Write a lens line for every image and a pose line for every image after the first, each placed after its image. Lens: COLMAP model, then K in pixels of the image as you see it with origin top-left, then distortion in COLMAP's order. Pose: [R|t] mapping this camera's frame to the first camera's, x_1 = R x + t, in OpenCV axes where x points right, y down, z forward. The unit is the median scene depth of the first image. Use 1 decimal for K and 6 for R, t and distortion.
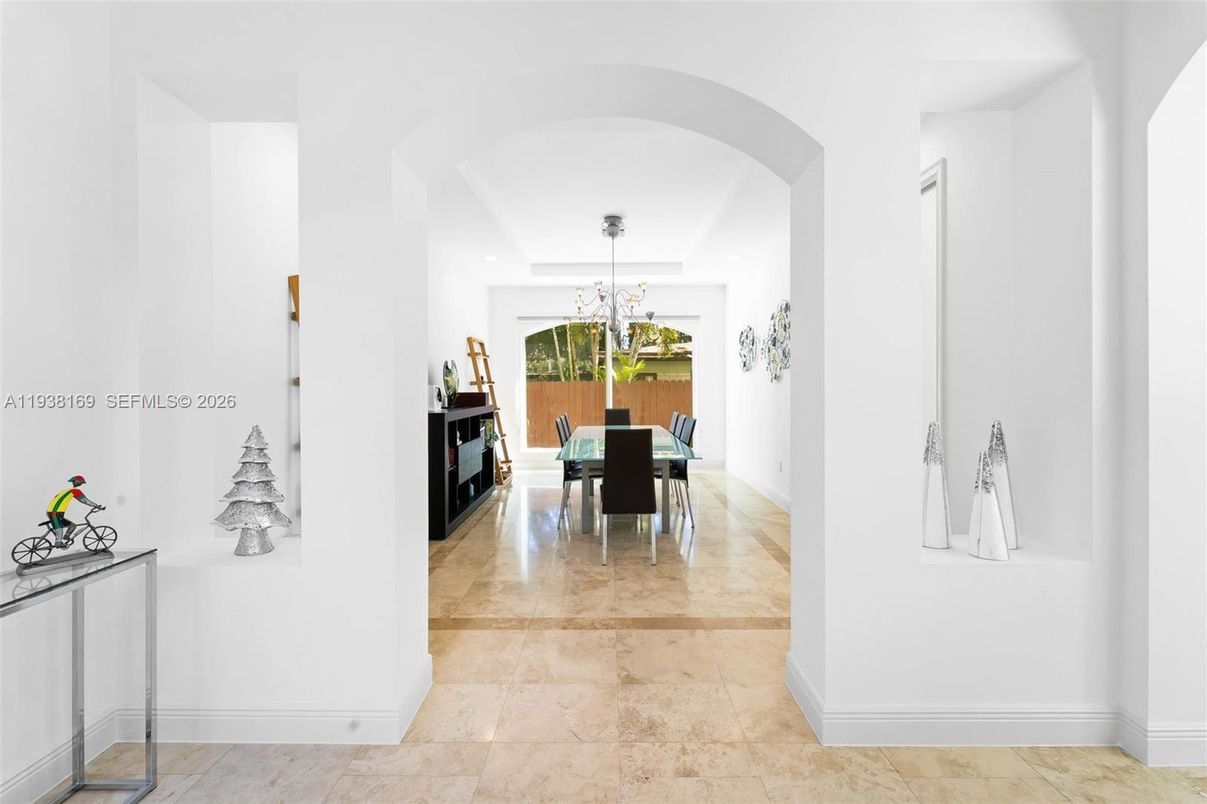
lens RADIAL K [[495.9, 0, 602.8], [0, 495.9, 378.6], [0, 0, 1]] dist [-0.000425, -0.000085]
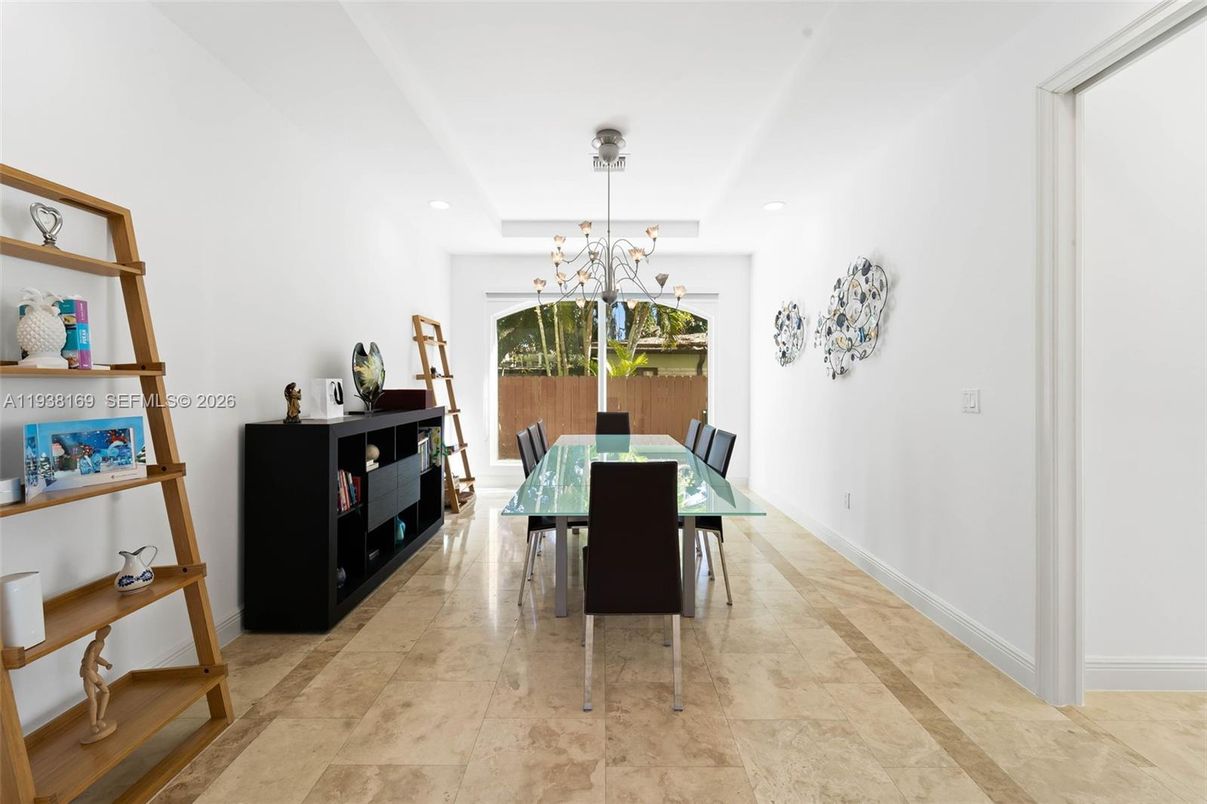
lens RADIAL K [[495.9, 0, 602.8], [0, 495.9, 378.6], [0, 0, 1]] dist [-0.000425, -0.000085]
pose [[0.999917, 0.008029, 0.010089, 0.006300], [-0.008109, 0.999936, 0.007940, 0.003745], [-0.010025, -0.008021, 0.999918, 0.251647]]
